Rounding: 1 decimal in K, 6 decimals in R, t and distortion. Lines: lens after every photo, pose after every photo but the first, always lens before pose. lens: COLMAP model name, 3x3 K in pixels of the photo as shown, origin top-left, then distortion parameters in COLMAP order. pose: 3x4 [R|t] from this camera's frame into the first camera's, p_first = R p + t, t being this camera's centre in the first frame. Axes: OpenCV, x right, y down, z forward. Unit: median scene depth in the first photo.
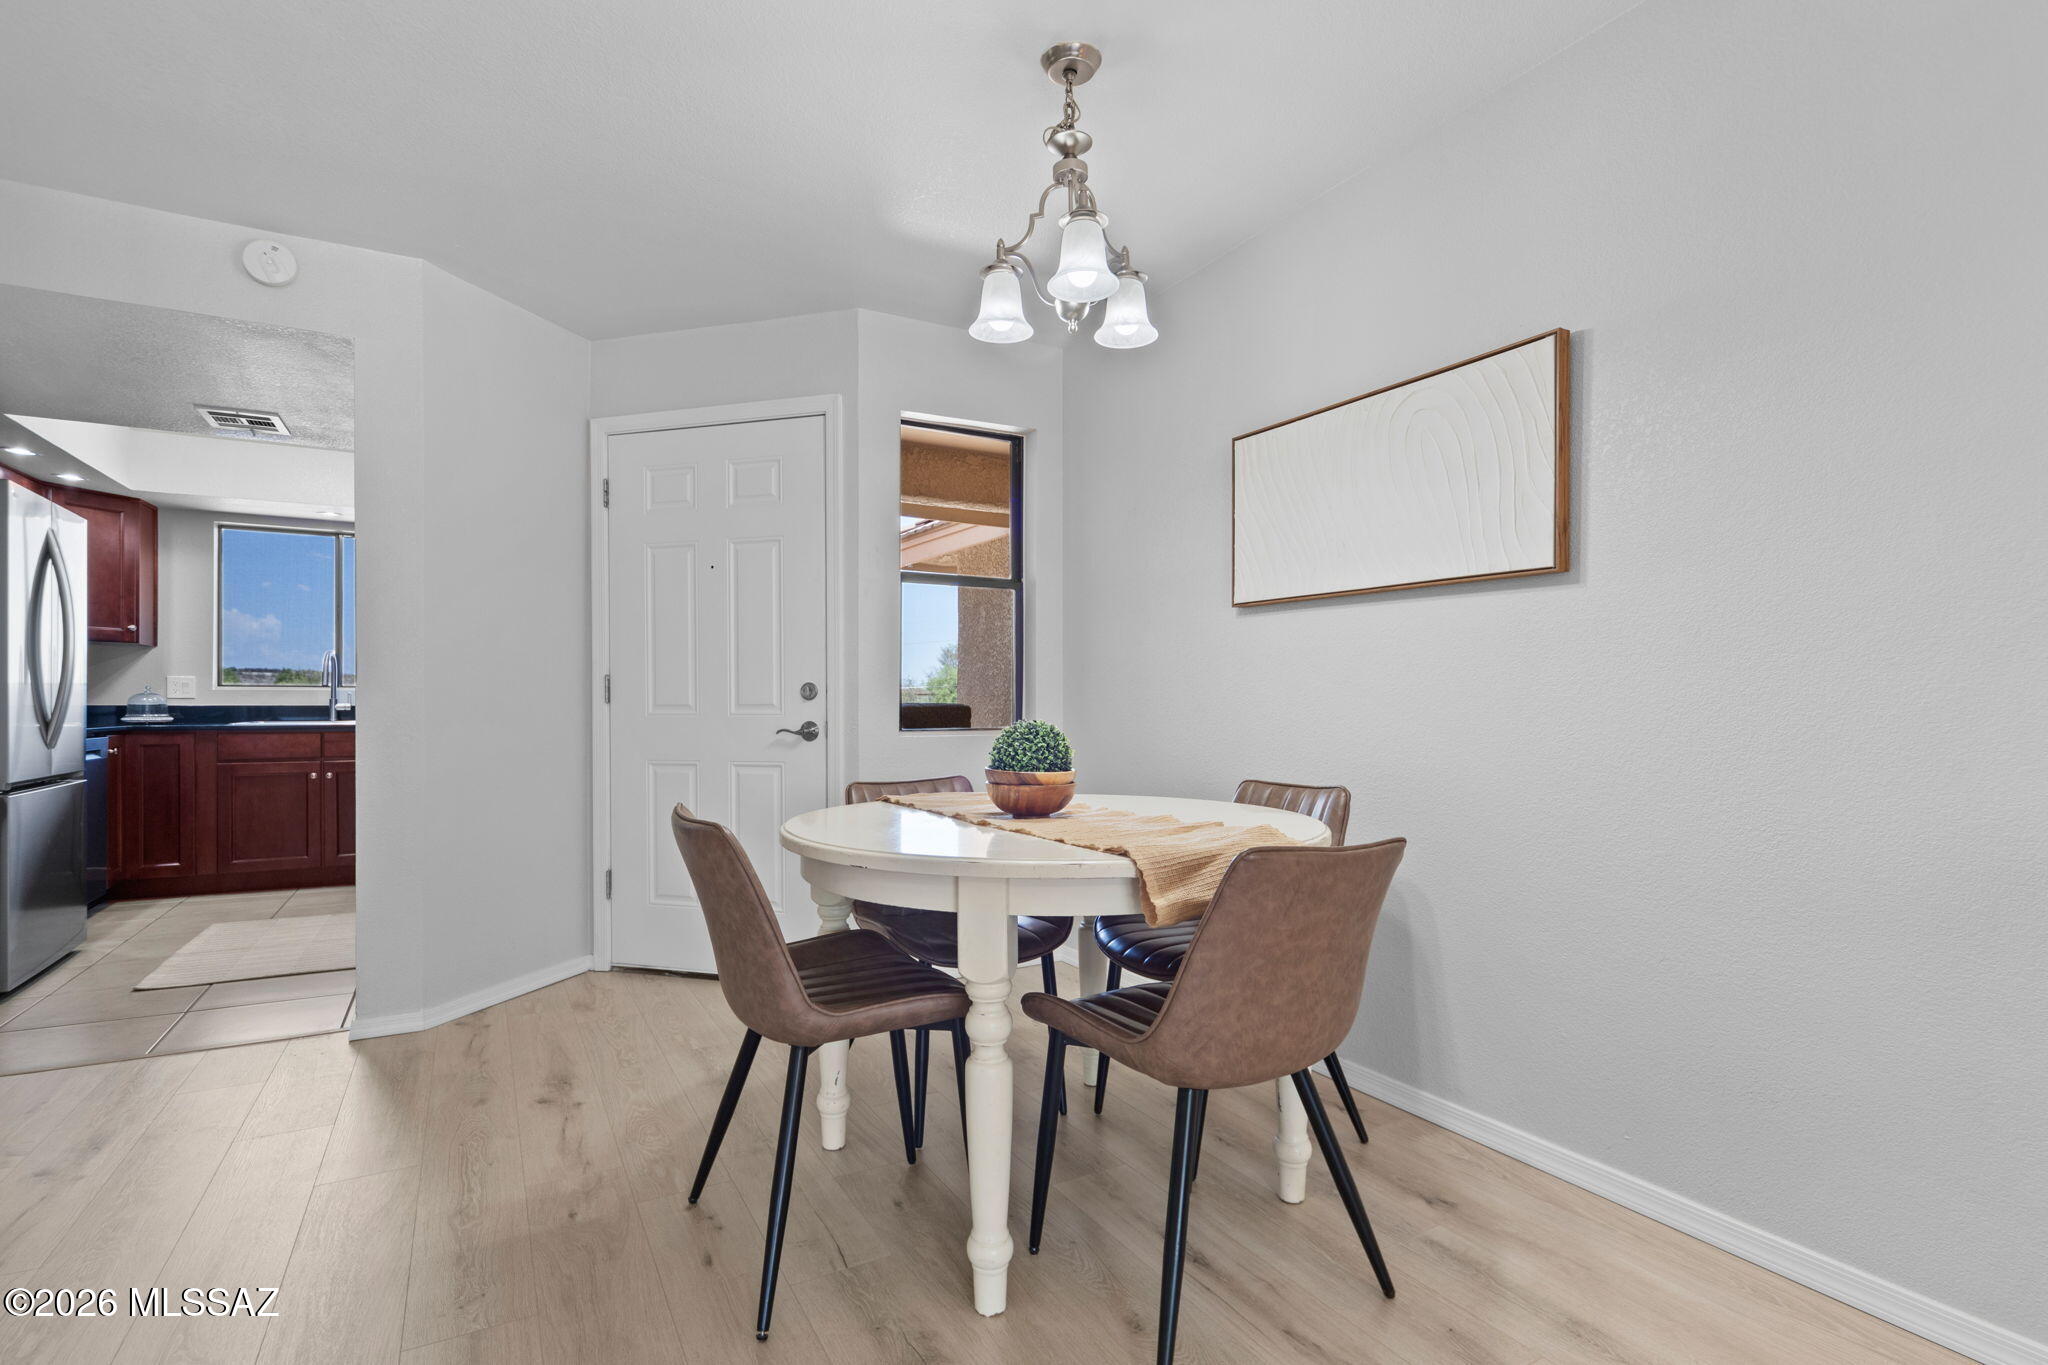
lens RADIAL K [[1000.2, 0, 1032.7], [0, 1000.2, 699.7], [0, 0, 1]] dist [0.003982, -0.000456]
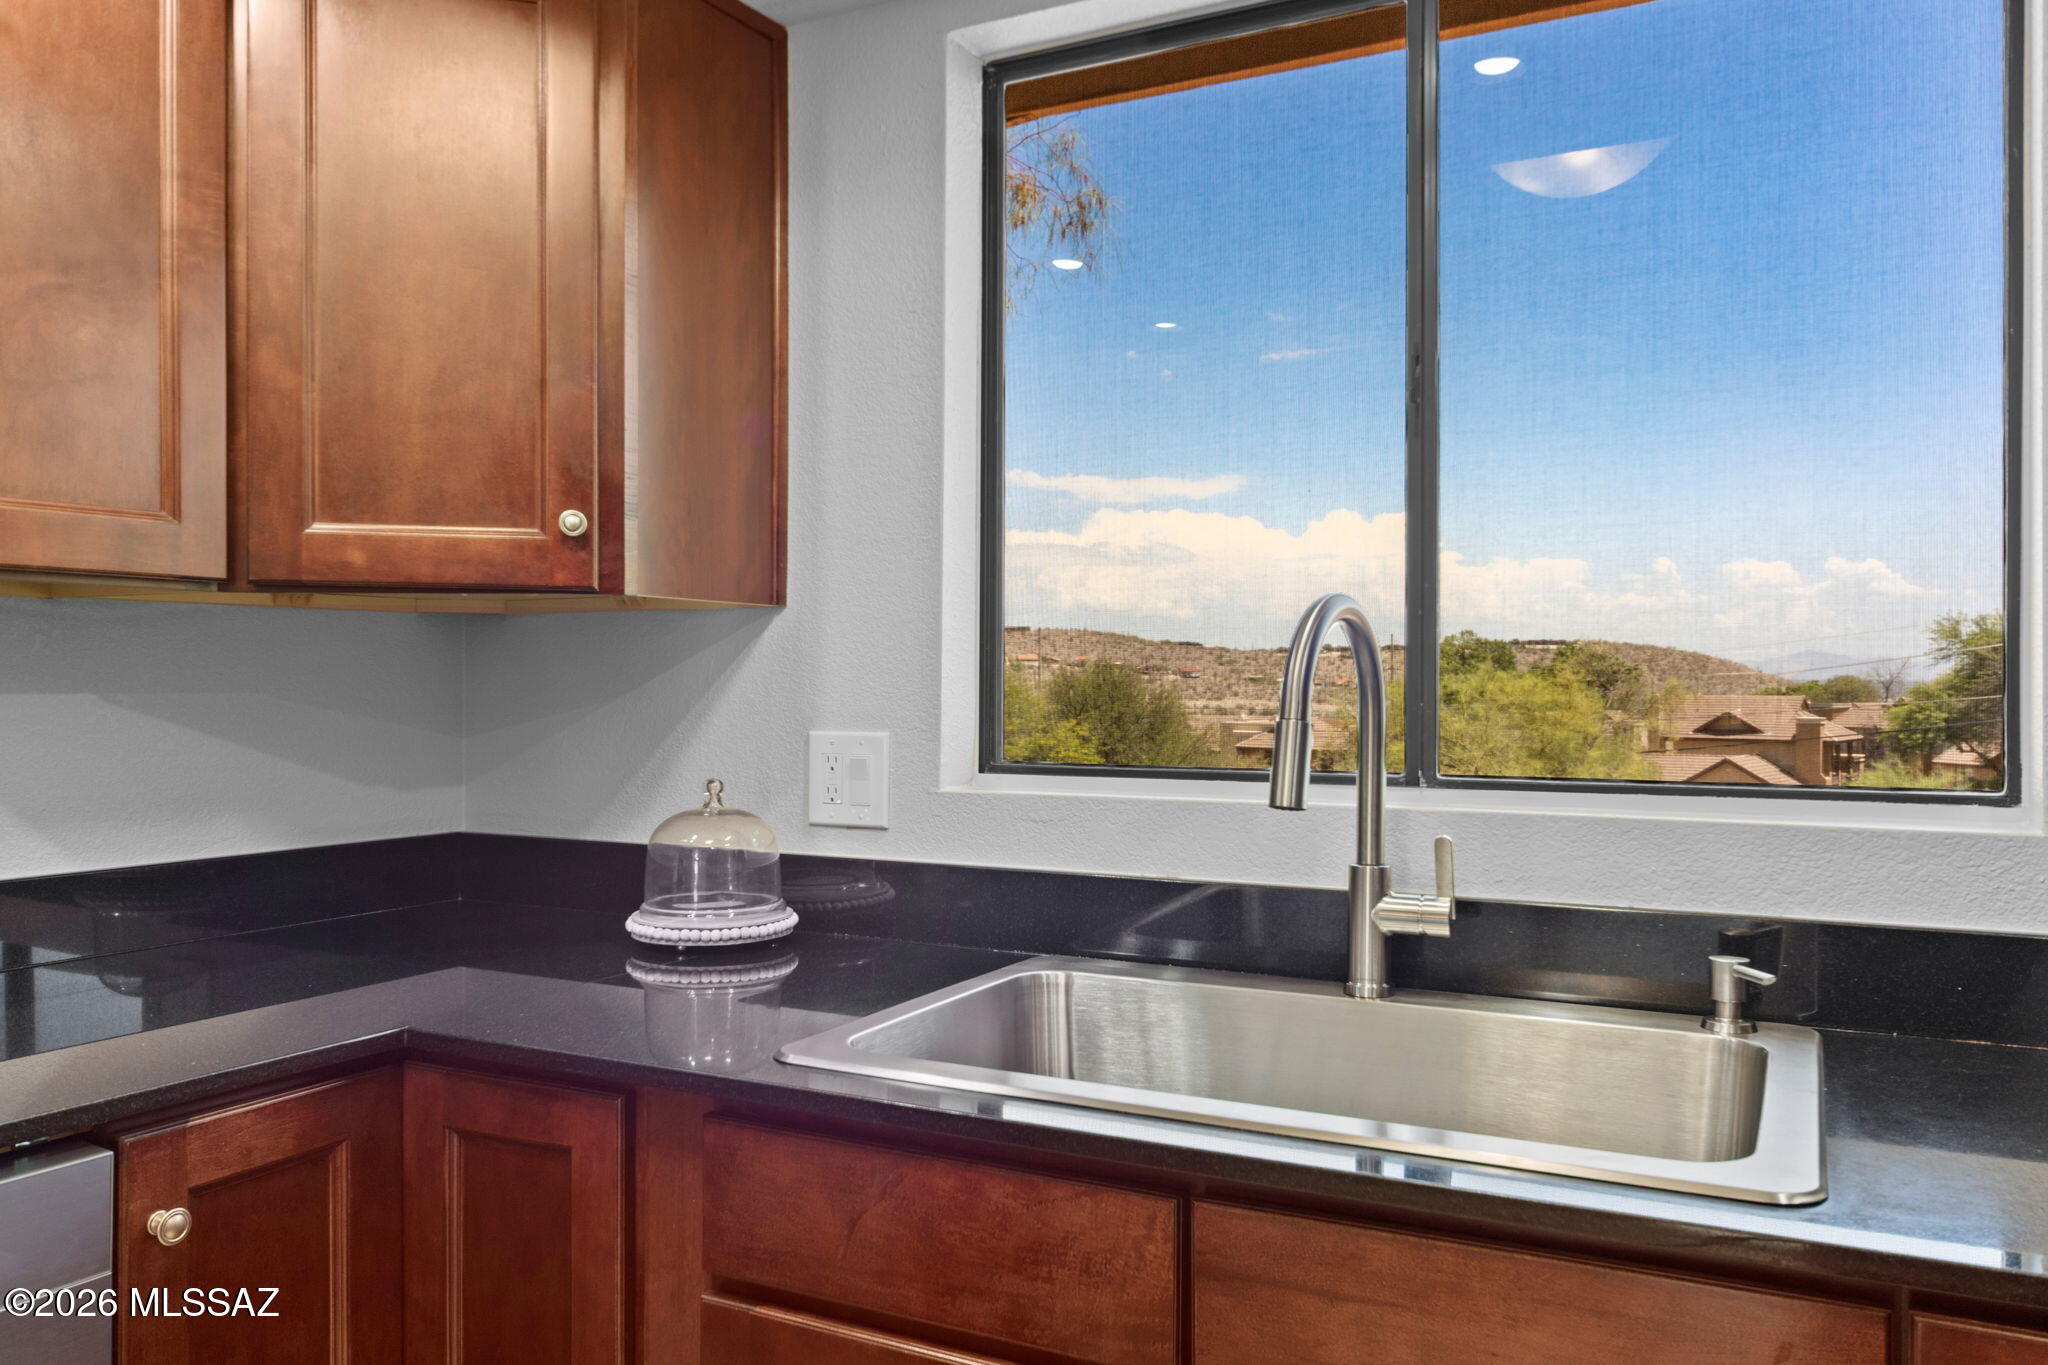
lens RADIAL K [[1483.7, 0, 1037.4], [0, 1483.7, 700.8], [0, 0, 1]] dist [0.003170, 0.003817]
pose [[0.551739, 0.011610, -0.833936, -0.557702], [0.001378, 0.999889, 0.014832, -0.036927], [0.834016, -0.009332, 0.551662, 0.878756]]
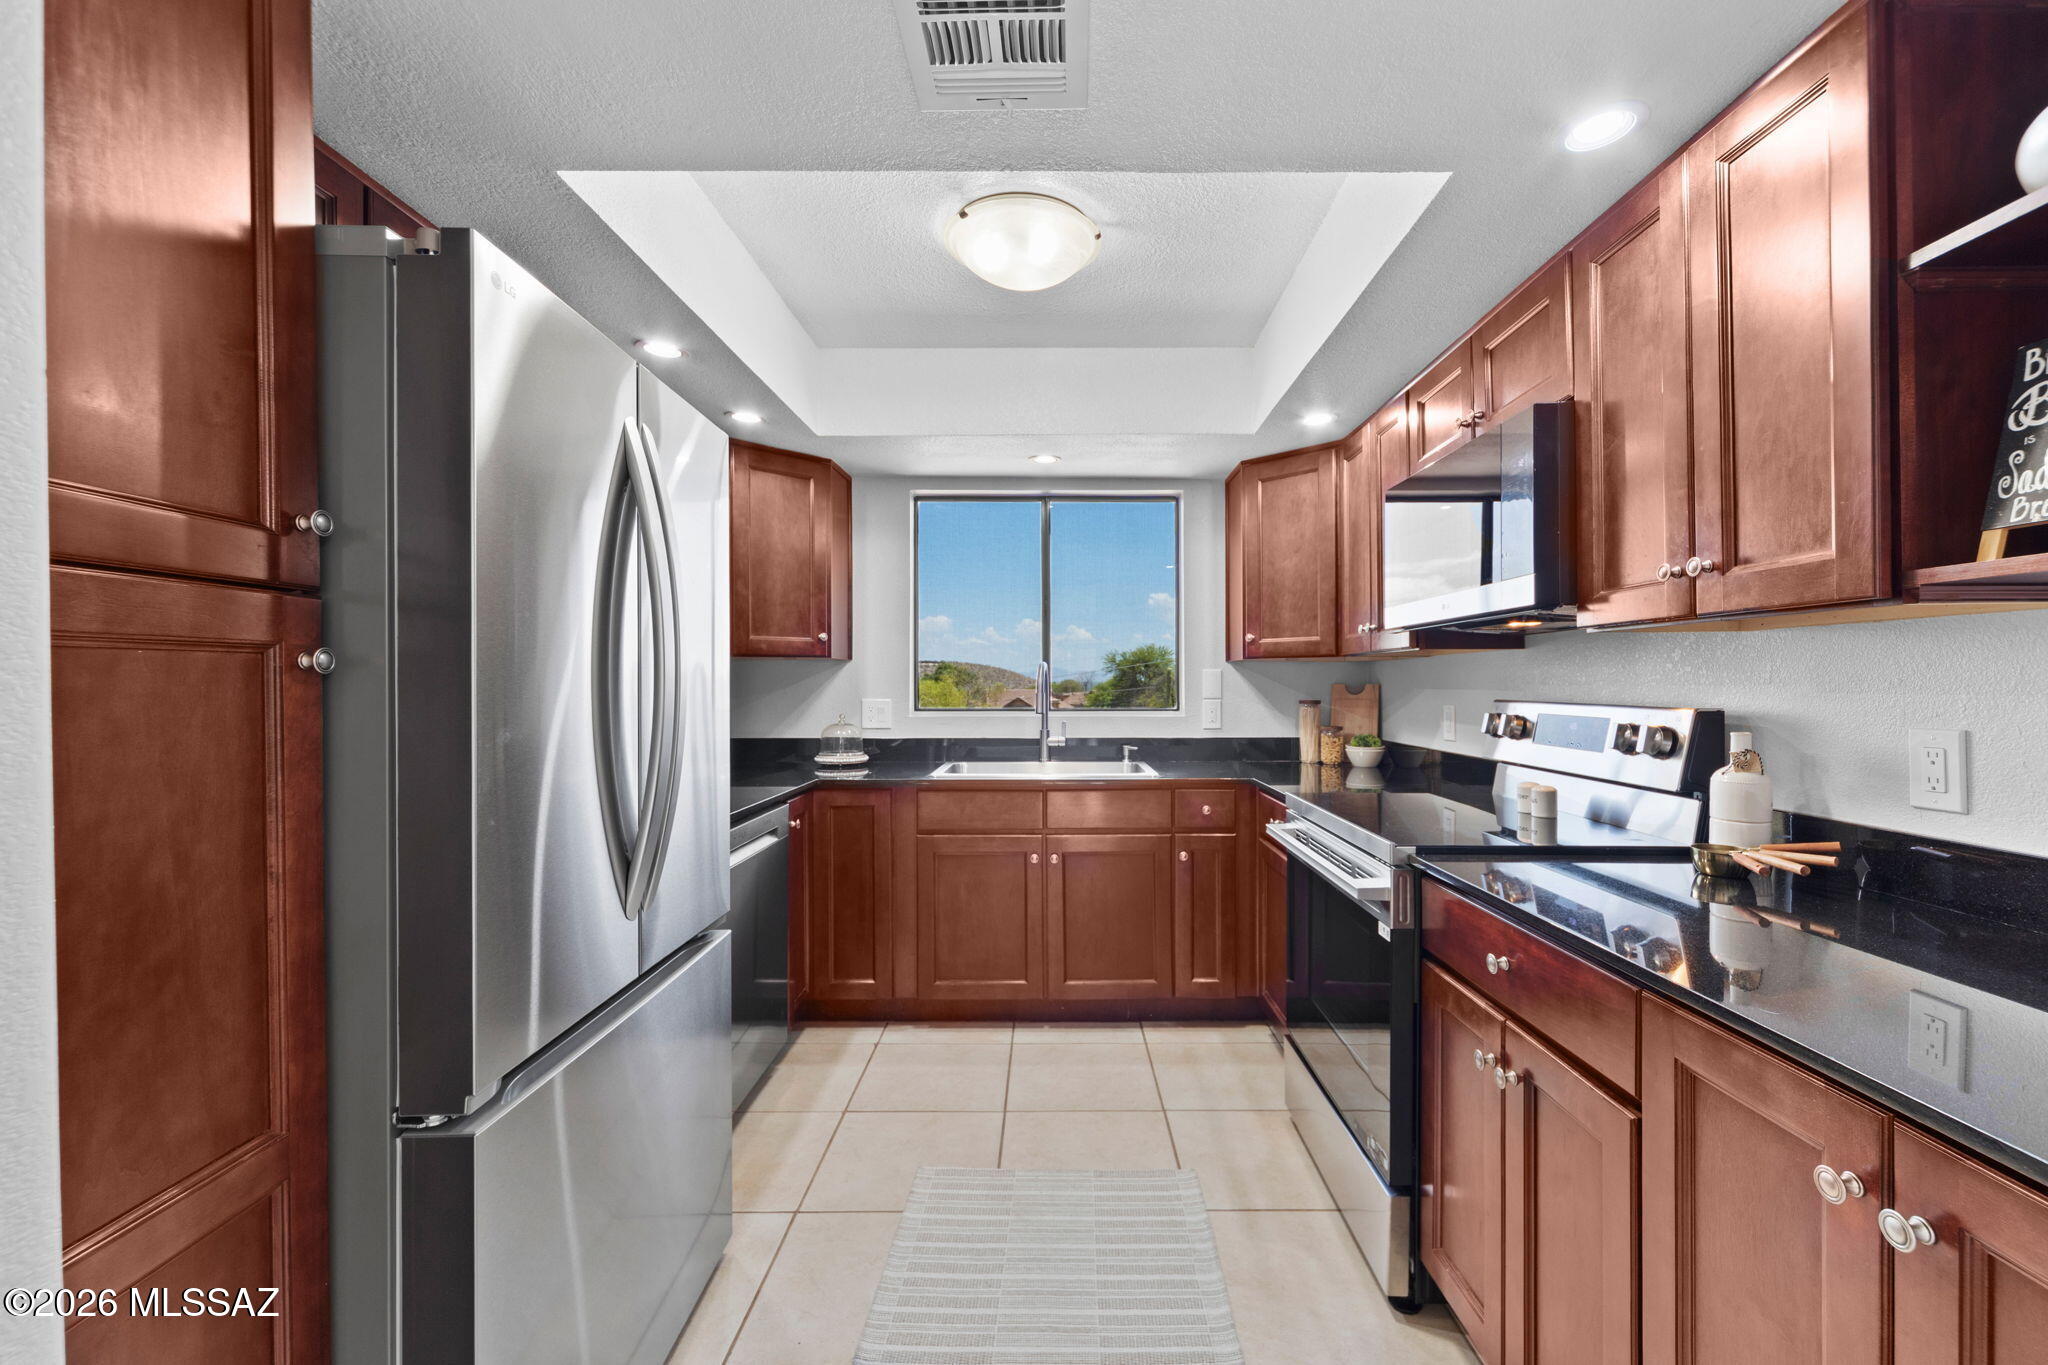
lens RADIAL K [[831.5, 0, 1043.6], [0, 831.5, 685.8], [0, 0, 1]] dist [0.000670, -0.000037]
pose [[0.870746, 0.000823, -0.491732, -0.449022], [0.002613, 0.999977, 0.006301, -0.038422], [0.491726, -0.006771, 0.870724, 0.537432]]
